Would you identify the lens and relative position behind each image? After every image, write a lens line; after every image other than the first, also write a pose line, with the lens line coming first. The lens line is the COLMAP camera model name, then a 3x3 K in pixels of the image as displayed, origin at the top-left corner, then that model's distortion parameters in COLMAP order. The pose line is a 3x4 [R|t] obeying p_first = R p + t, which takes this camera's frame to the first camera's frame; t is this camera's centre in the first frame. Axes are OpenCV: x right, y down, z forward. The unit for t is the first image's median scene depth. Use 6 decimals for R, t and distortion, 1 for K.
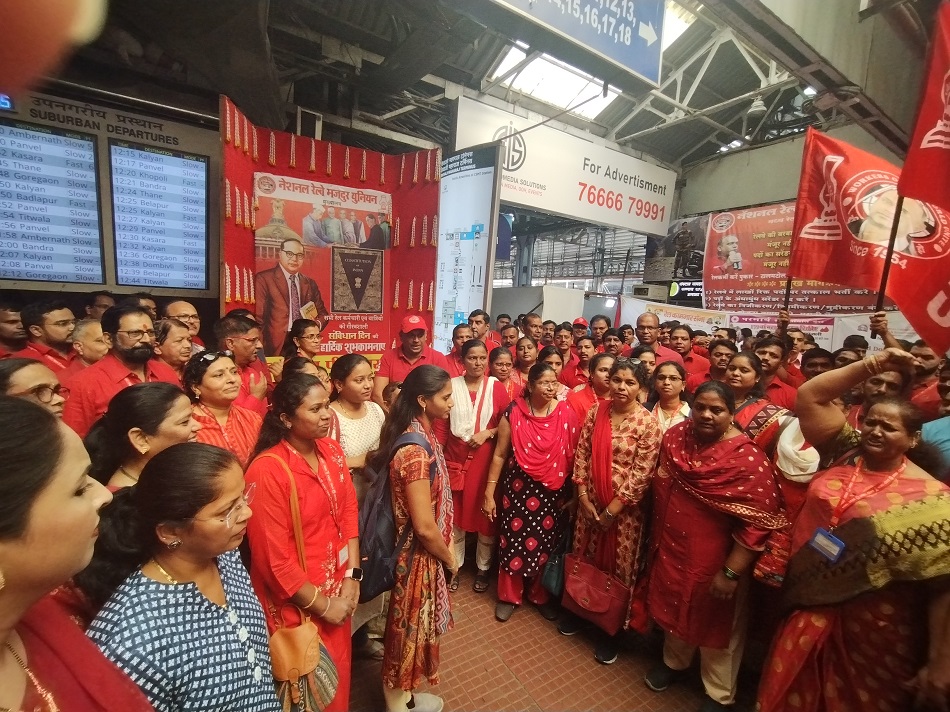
lens RADIAL K [[437.0, 0, 475.3], [0, 437.0, 359.0], [0, 0, 1]] dist [0.000609, 0.000347]
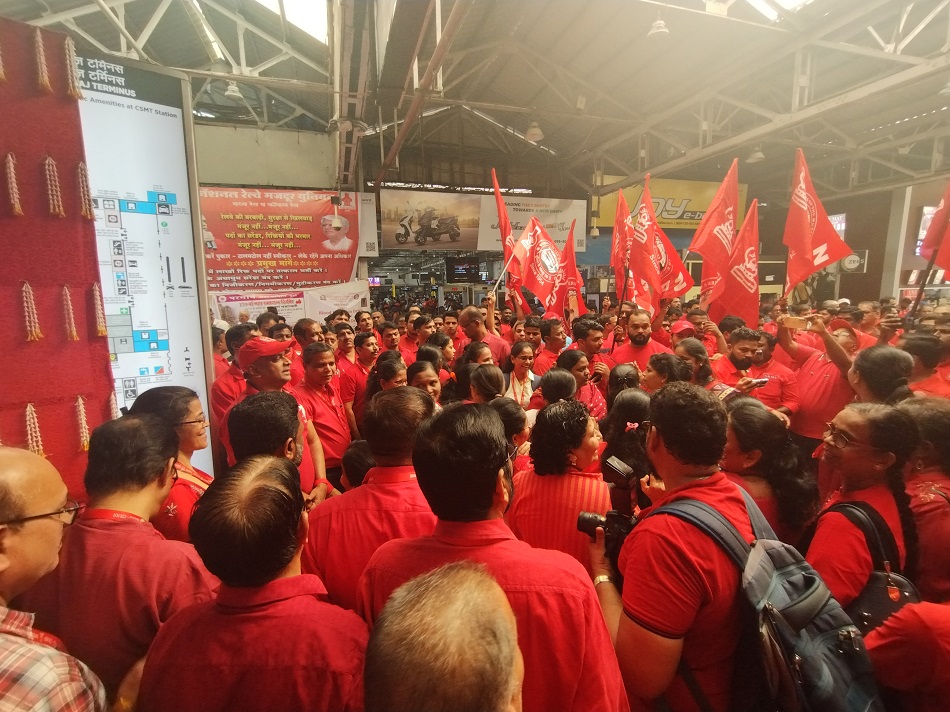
lens RADIAL K [[437.0, 0, 475.8], [0, 437.0, 354.5], [0, 0, 1]] dist [0.000609, 0.000347]
pose [[0.277548, -0.203729, 0.938862, -0.224130], [0.152019, 0.974258, 0.166469, -0.048405], [-0.948608, 0.096522, 0.301374, 0.169480]]
